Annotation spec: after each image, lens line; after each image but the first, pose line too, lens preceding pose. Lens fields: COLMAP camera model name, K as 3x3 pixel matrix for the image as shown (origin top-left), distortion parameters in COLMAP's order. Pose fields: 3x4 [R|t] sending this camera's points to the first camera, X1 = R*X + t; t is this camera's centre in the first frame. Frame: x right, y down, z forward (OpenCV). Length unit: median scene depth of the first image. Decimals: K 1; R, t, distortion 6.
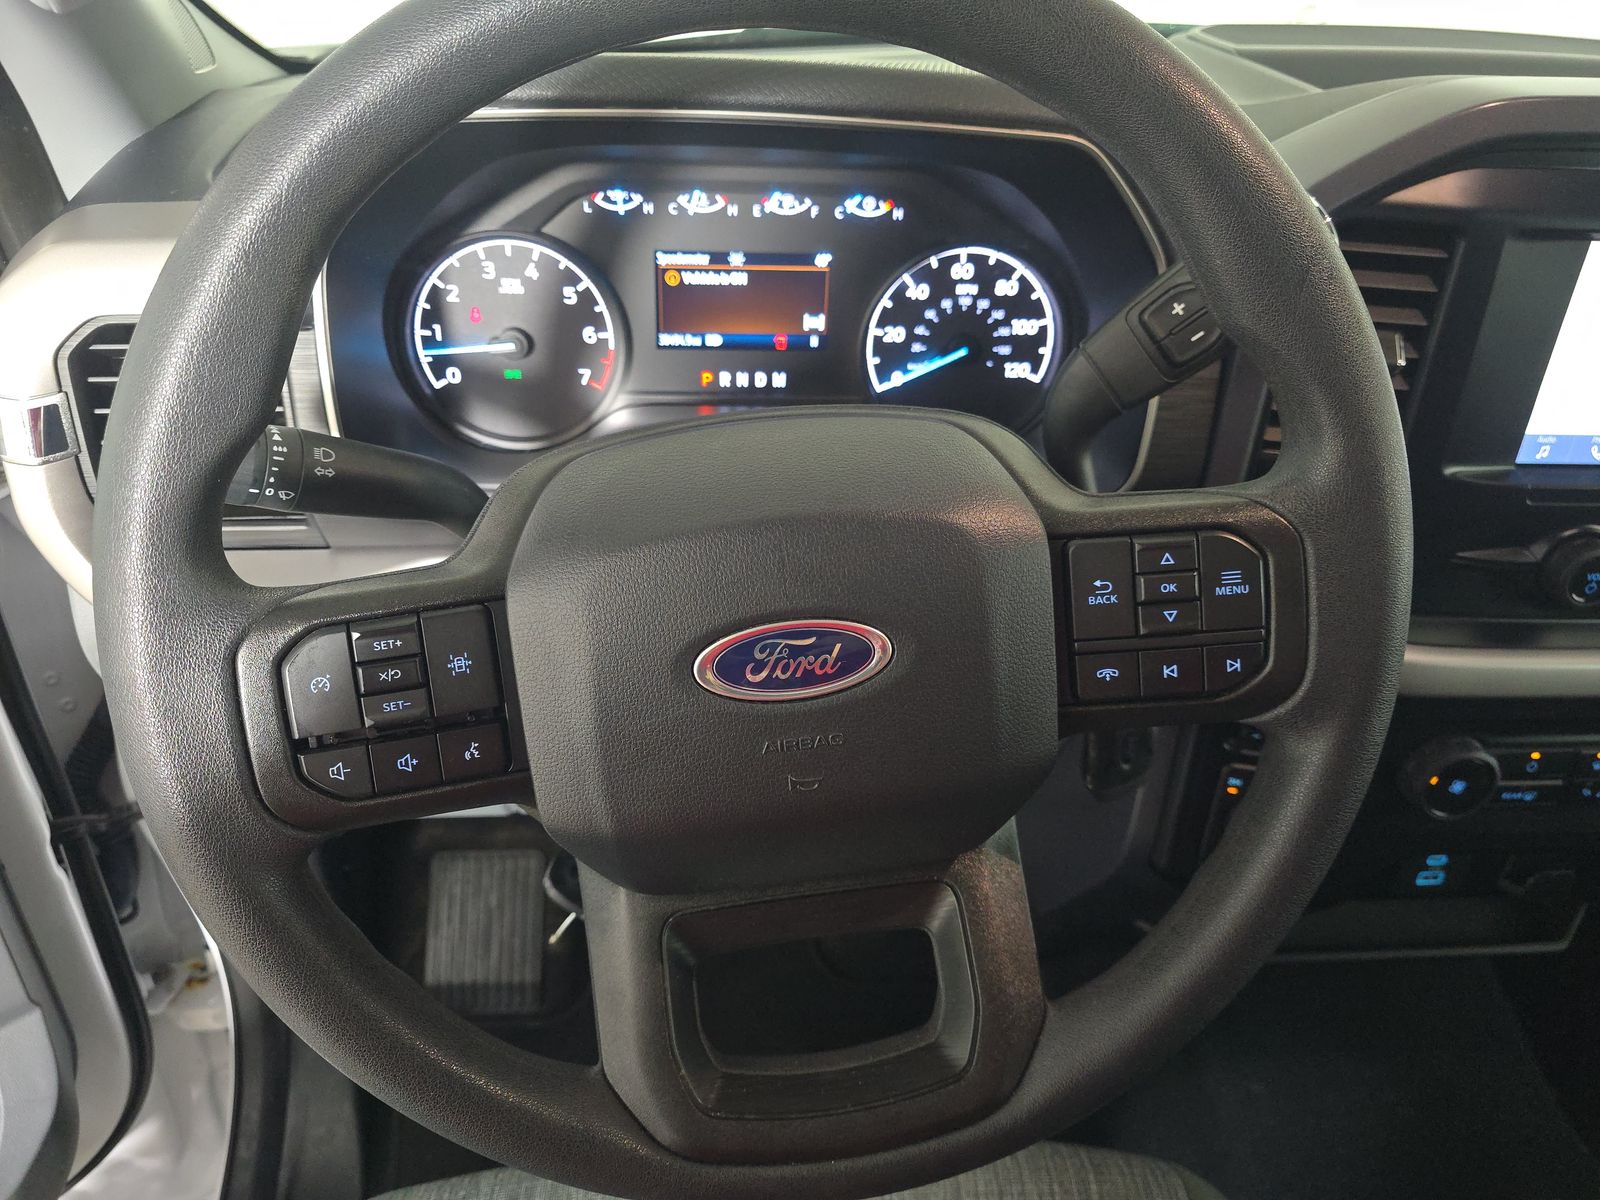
lens RADIAL K [[1083.2, 0, 782.1], [0, 1083.2, 614.2], [0, 0, 1]] dist [0.038796, -0.068478]
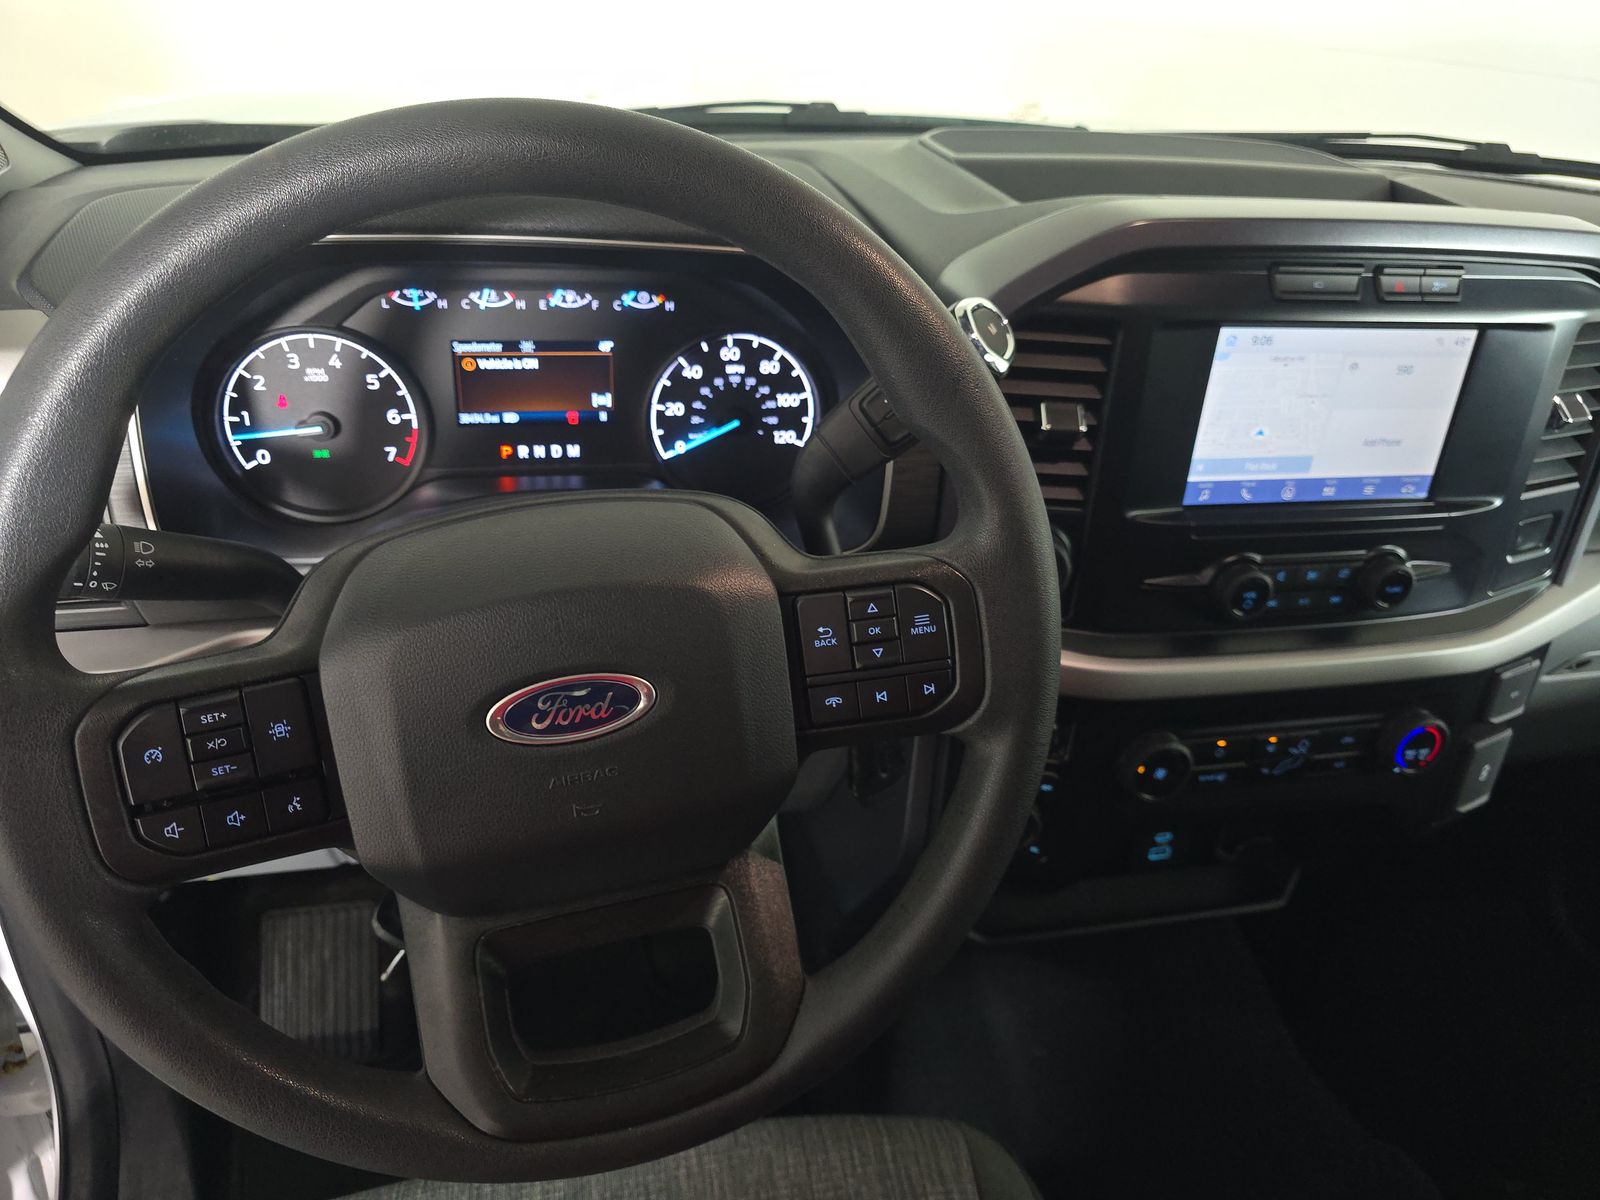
lens RADIAL K [[1083.2, 0, 782.1], [0, 1083.2, 614.2], [0, 0, 1]] dist [0.038796, -0.068478]
pose [[0.988201, -0.051136, 0.144373, 0.042028], [0.055051, 0.998213, -0.023252, -0.012289], [-0.142926, 0.030925, 0.989250, -0.135088]]
